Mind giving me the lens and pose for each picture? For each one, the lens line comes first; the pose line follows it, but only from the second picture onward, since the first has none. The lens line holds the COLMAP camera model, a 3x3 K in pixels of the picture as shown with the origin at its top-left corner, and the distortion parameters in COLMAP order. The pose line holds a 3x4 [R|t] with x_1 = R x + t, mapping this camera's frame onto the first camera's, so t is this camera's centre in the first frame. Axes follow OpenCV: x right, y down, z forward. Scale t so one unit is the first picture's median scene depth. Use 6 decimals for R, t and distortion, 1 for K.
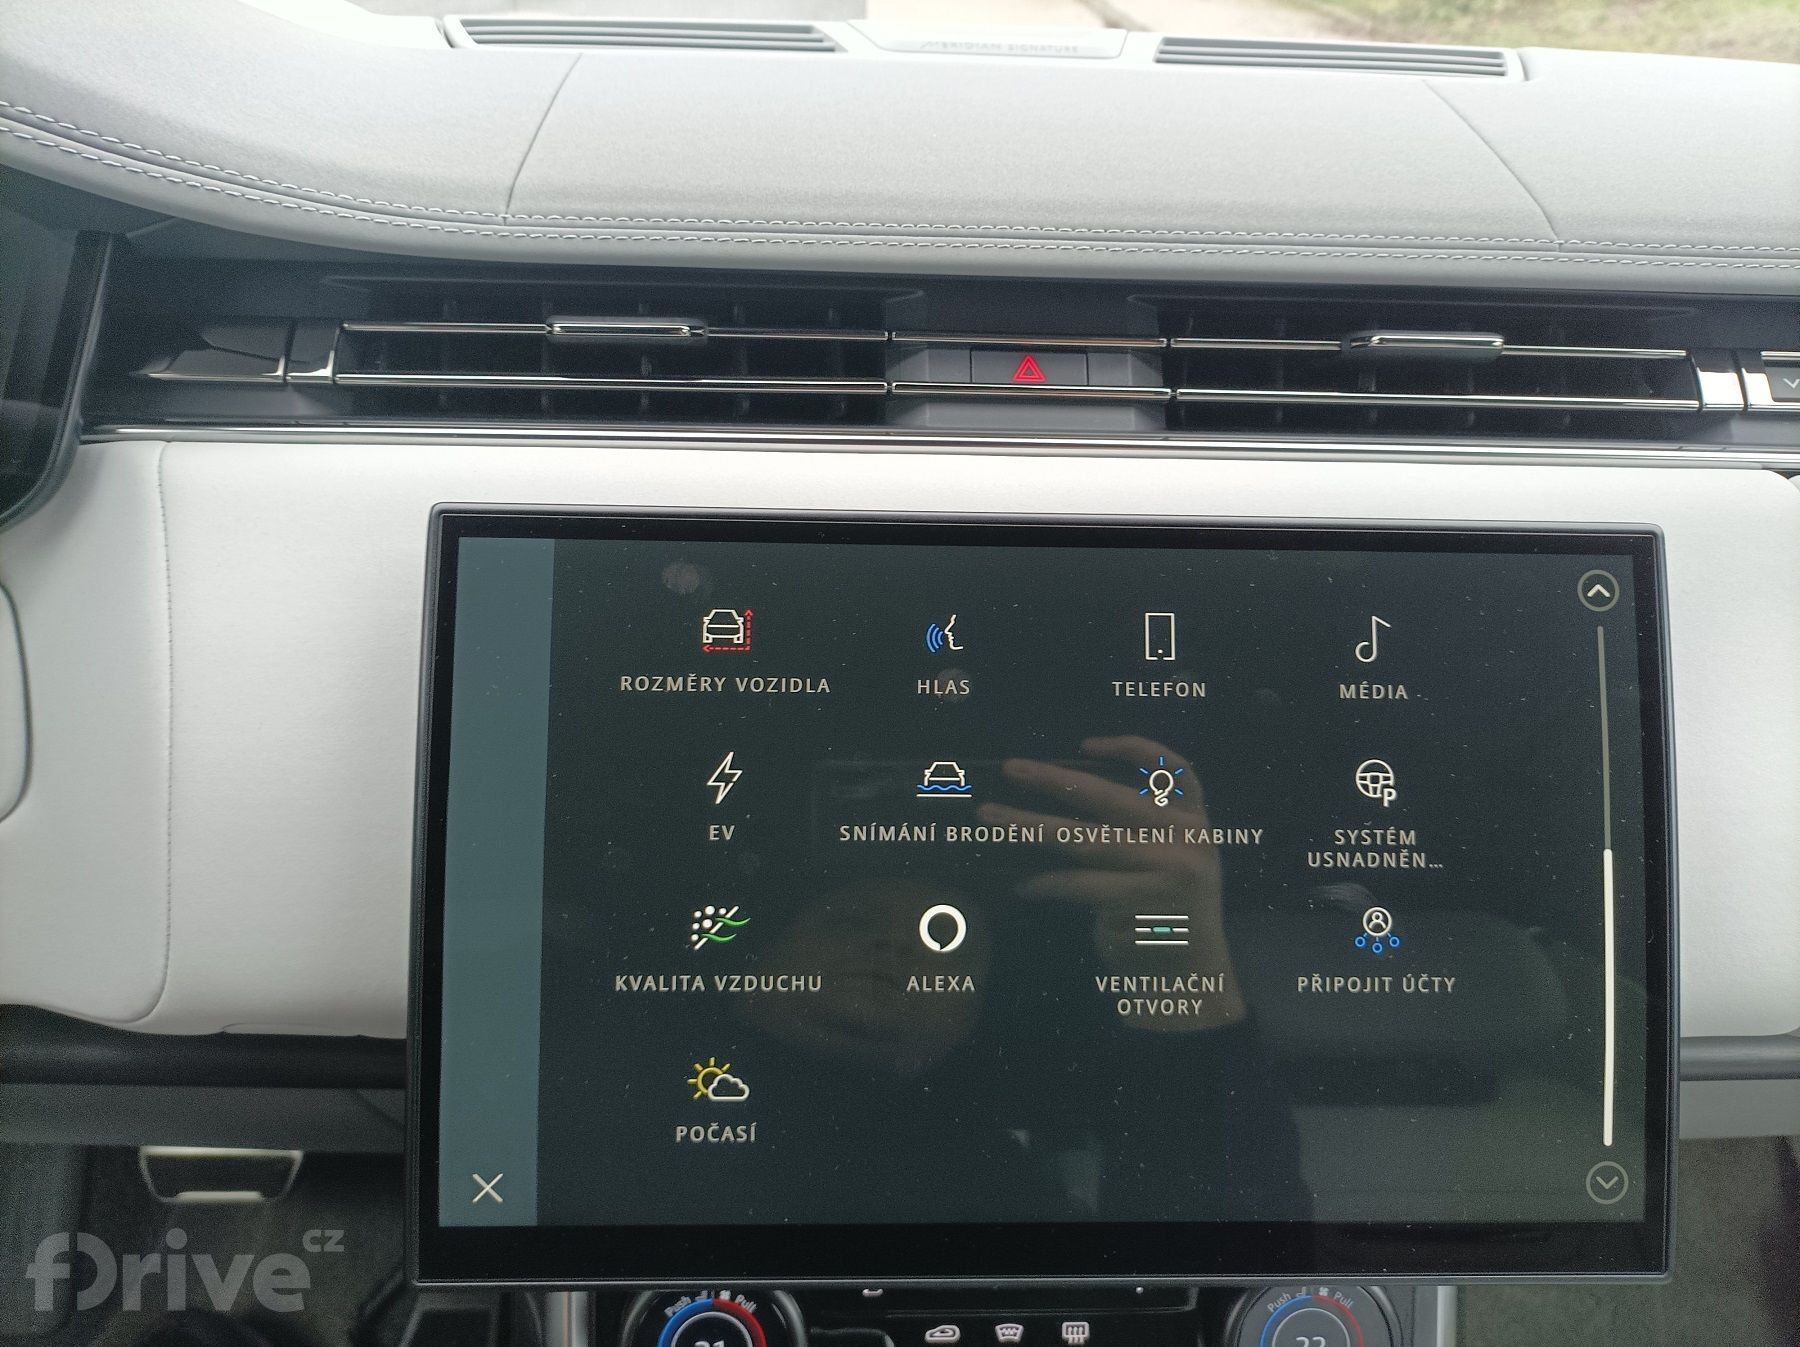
lens RADIAL K [[1361.0, 0, 891.6], [0, 1361.0, 655.7], [0, 0, 1]] dist [0.026239, -0.016115]
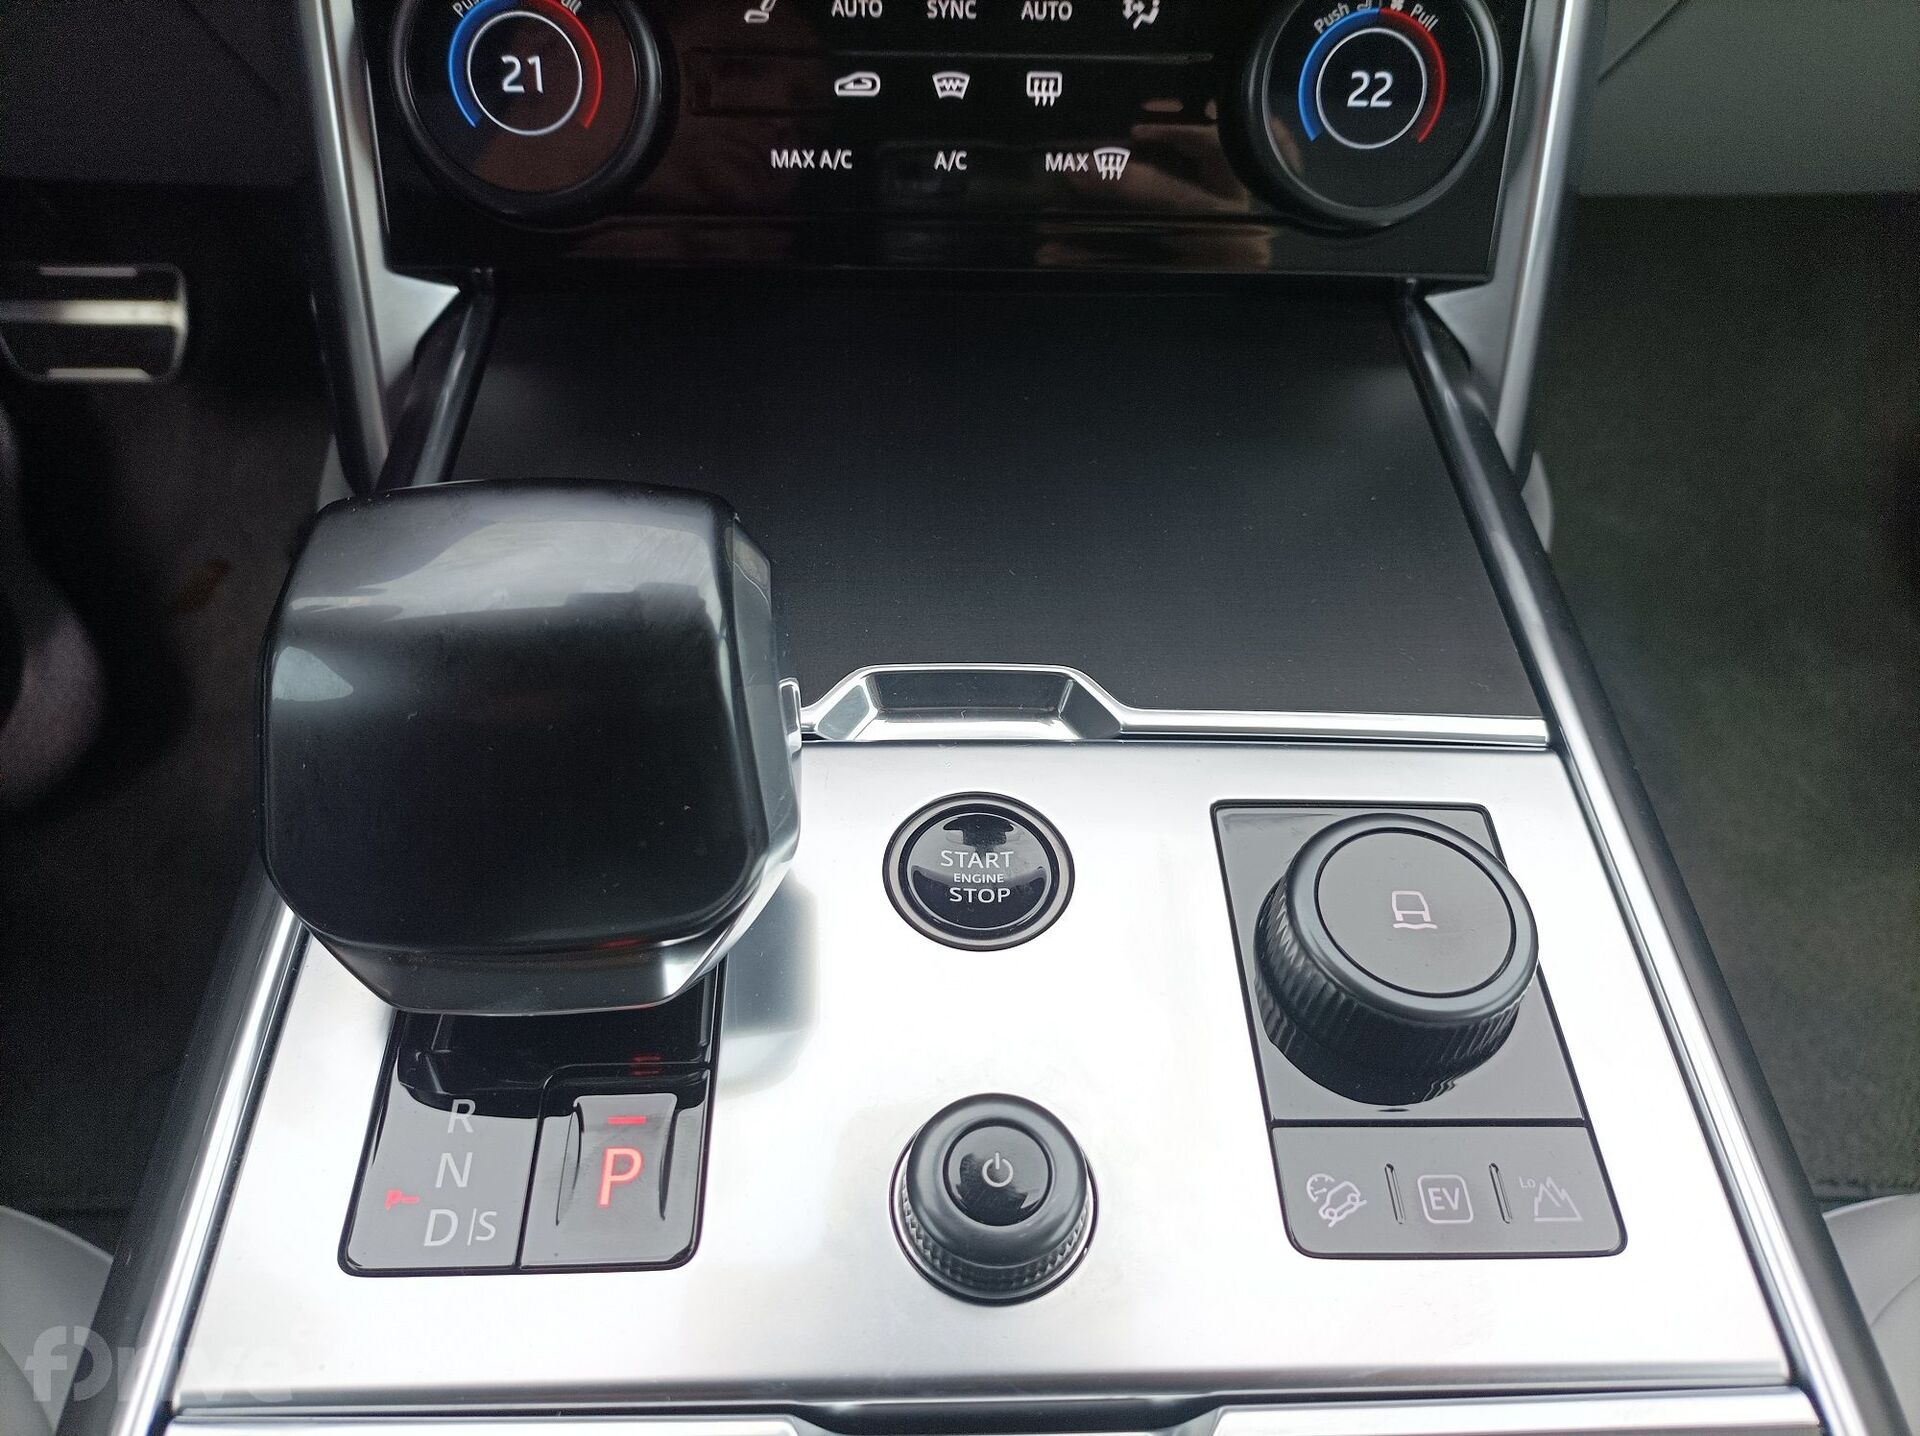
lens RADIAL K [[1451.7, 0, 957.5], [0, 1451.7, 725.5], [0, 0, 1]] dist [0.026239, -0.016115]
pose [[0.999993, -0.001323, -0.003365, 0.097616], [0.002480, 0.928133, 0.372242, 0.556969], [0.002630, -0.372247, 0.928130, 0.176515]]
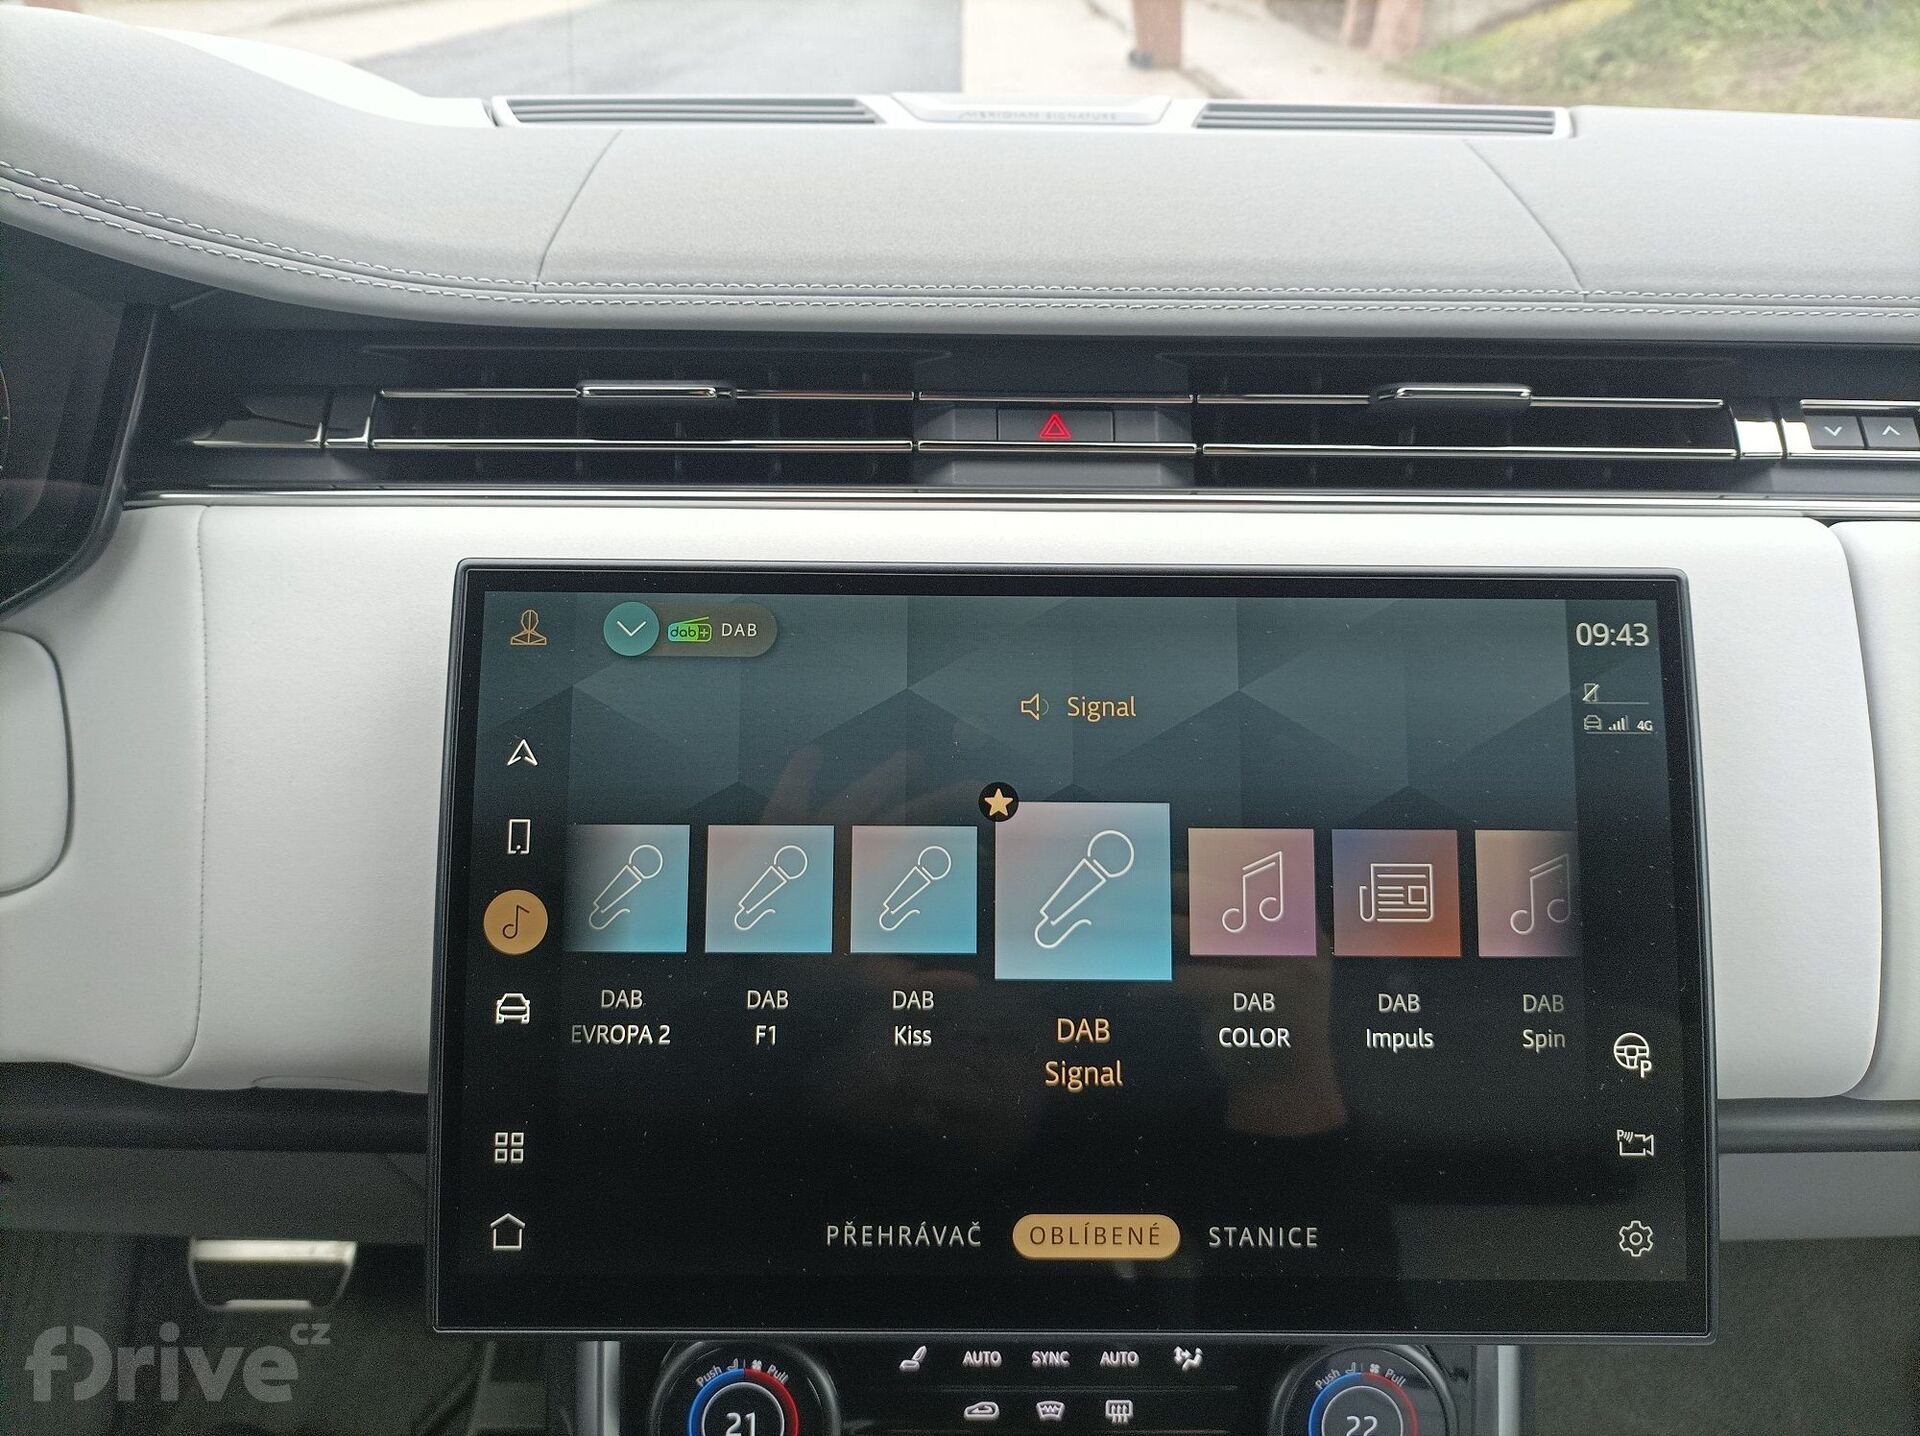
lens RADIAL K [[1451.7, 0, 952.3], [0, 1451.7, 706.7], [0, 0, 1]] dist [0.026239, -0.016115]
pose [[0.999528, -0.008943, -0.029394, 0.054734], [0.007703, 0.999086, -0.042034, 0.040456], [0.029743, 0.041788, 0.998684, -0.063196]]
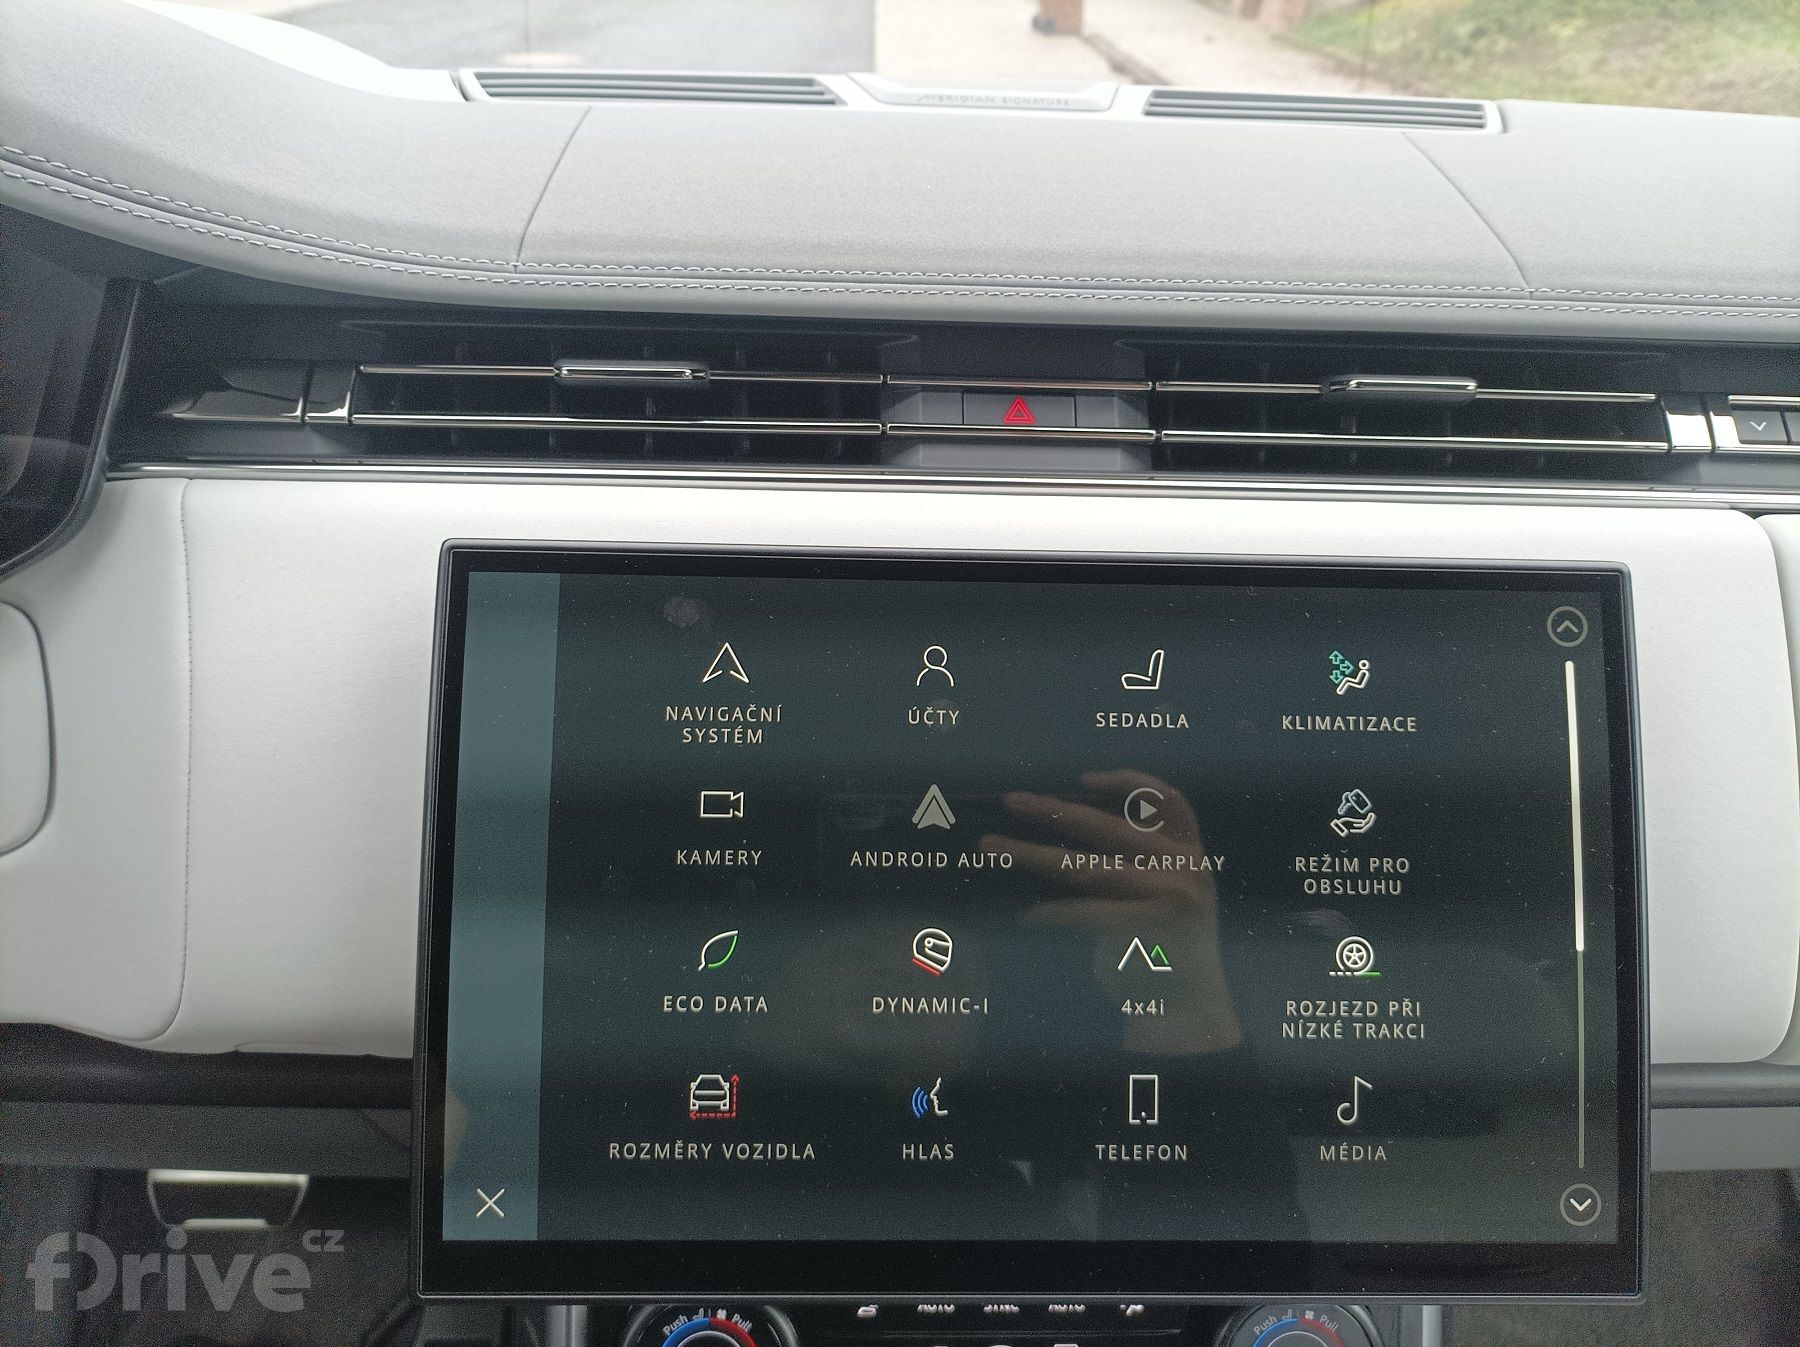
lens RADIAL K [[1361.0, 0, 891.8], [0, 1361.0, 656.9], [0, 0, 1]] dist [0.026239, -0.016115]
pose [[0.999987, 0.002725, -0.004344, 0.008869], [-0.002827, 0.999716, -0.023645, 0.001515], [0.004278, 0.023657, 0.999711, -0.032038]]
